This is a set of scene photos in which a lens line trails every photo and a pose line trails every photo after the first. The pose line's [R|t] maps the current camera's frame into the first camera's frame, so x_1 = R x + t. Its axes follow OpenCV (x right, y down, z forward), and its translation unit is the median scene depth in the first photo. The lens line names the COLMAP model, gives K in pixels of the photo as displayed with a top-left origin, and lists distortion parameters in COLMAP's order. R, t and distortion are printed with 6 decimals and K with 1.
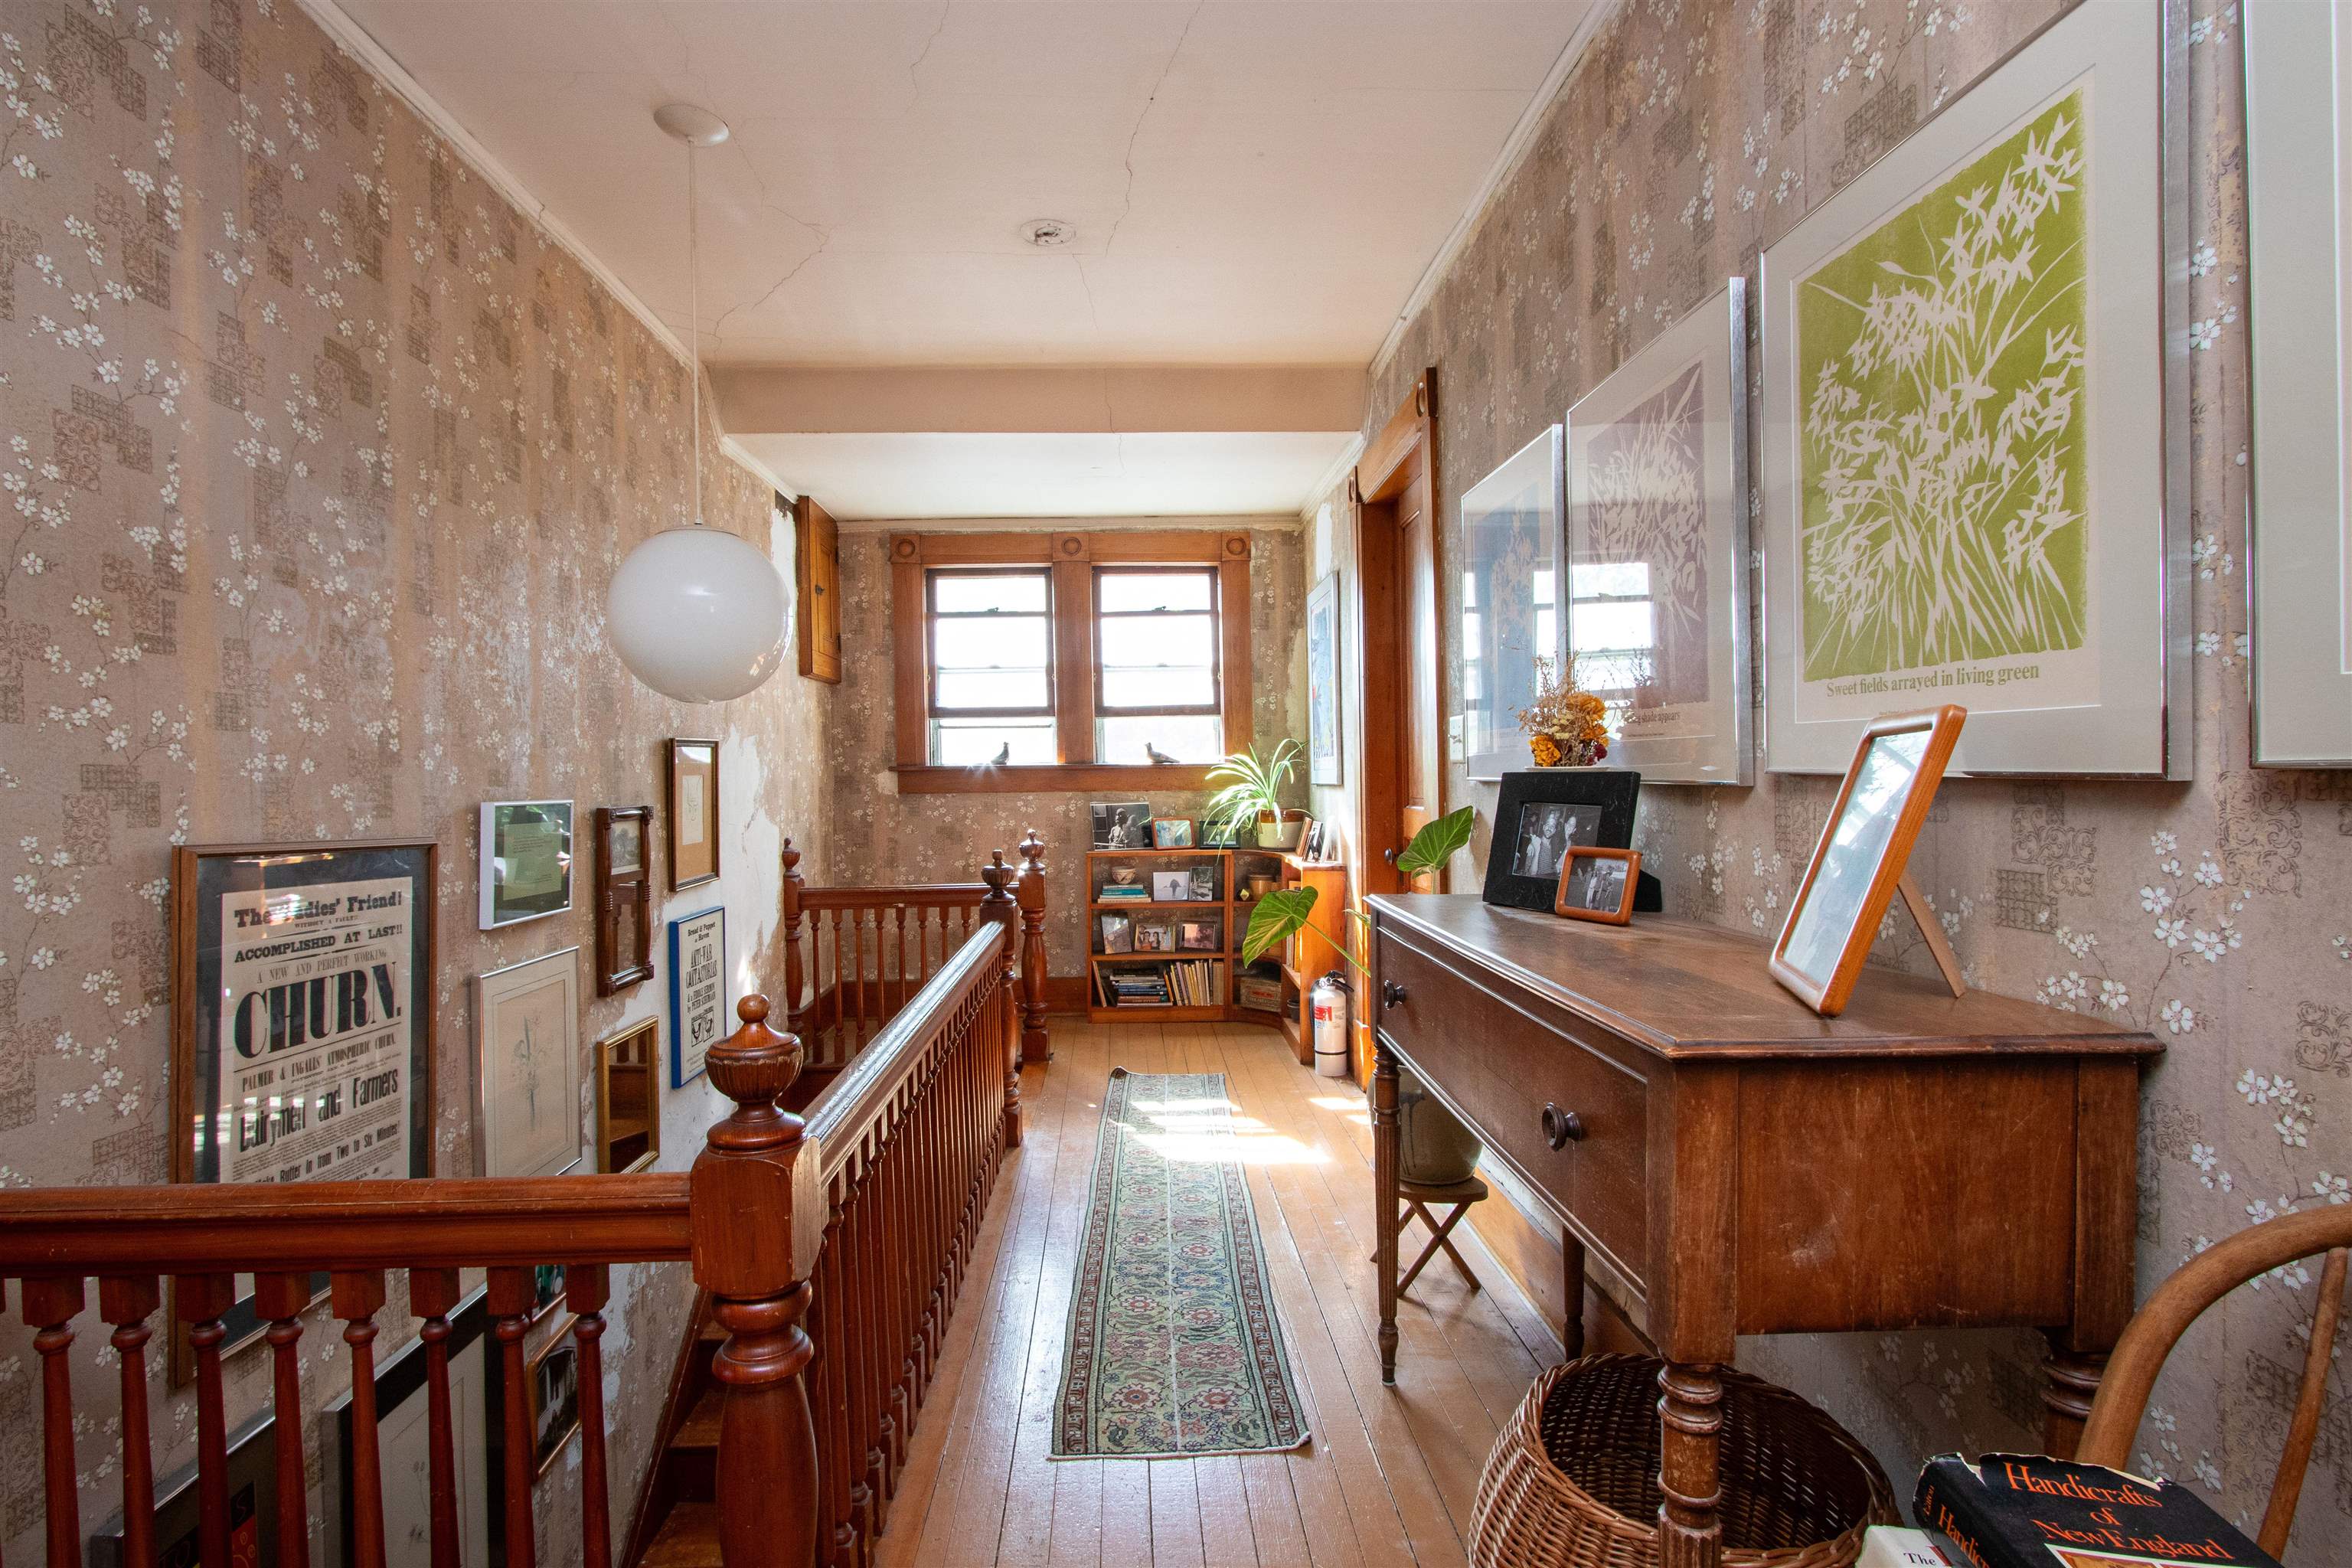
lens RADIAL K [[1074.3, 0, 1177.6], [0, 1074.3, 758.7], [0, 0, 1]] dist [-0.019494, 0.003686]
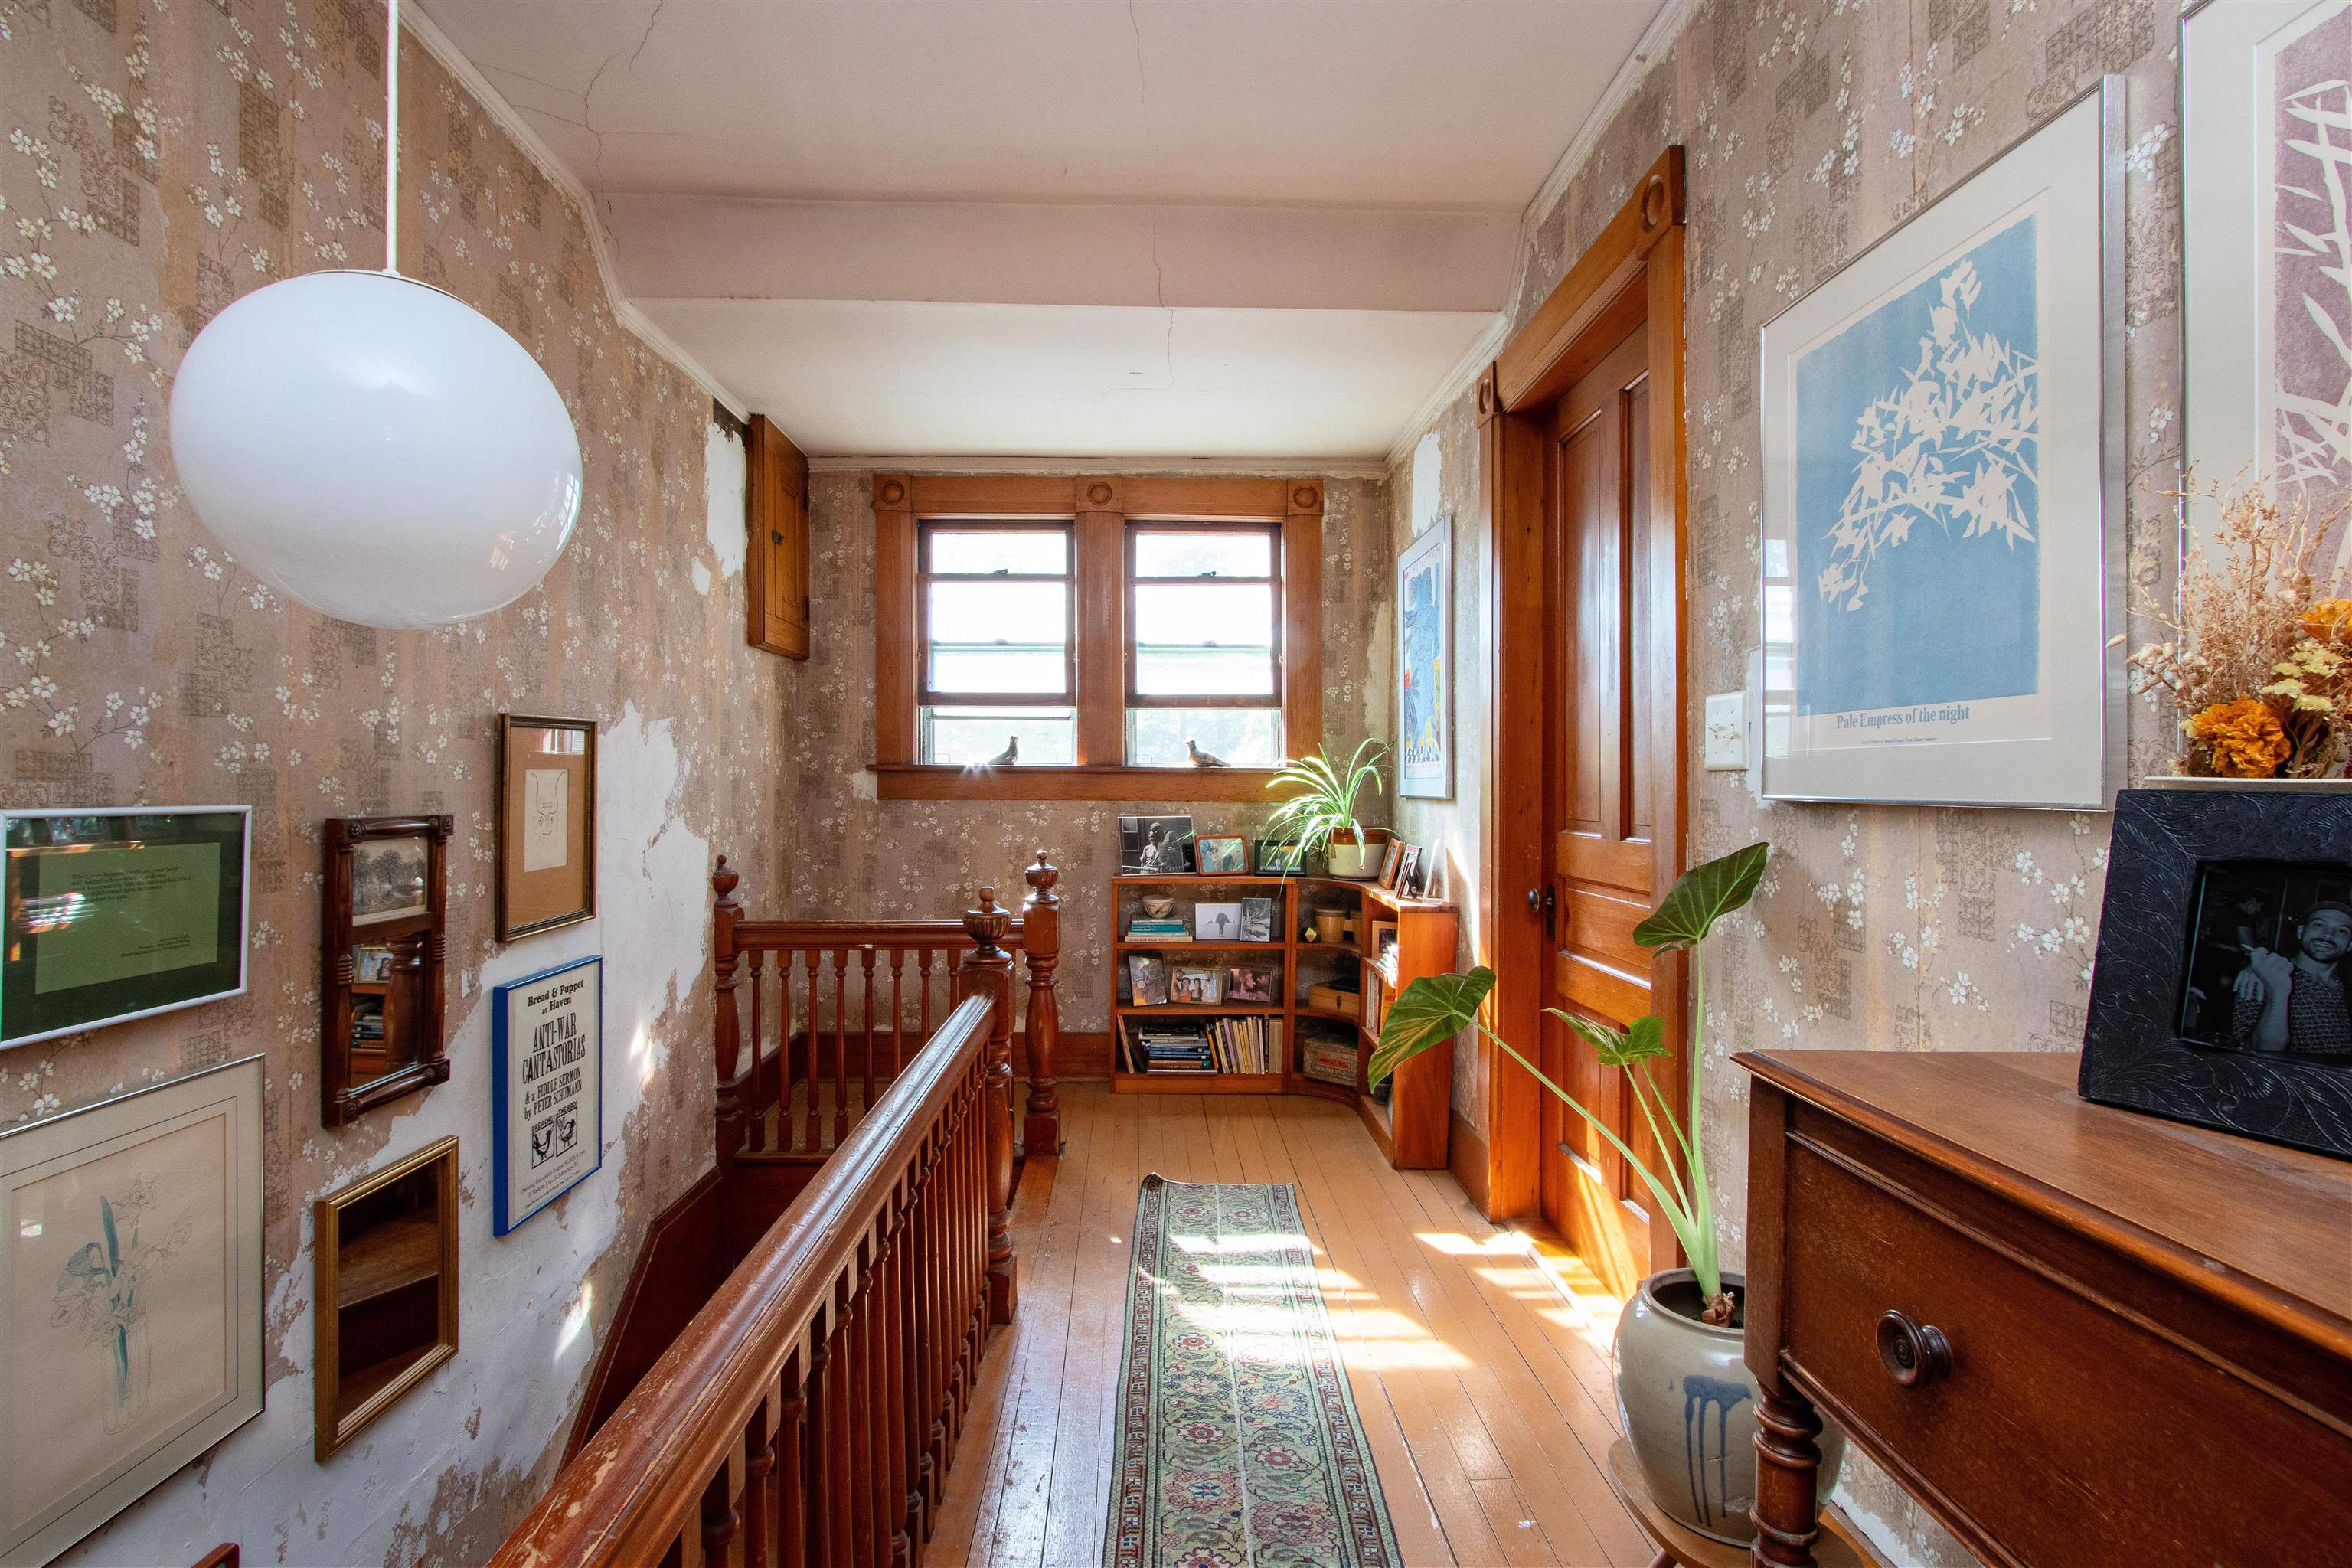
lens RADIAL K [[1074.3, 0, 1177.6], [0, 1074.3, 758.7], [0, 0, 1]] dist [-0.019494, 0.003686]
pose [[0.999657, 0.017278, -0.019700, -0.022667], [-0.017398, 0.999831, -0.005930, 0.003615], [0.019594, 0.006271, 0.999788, 0.211307]]
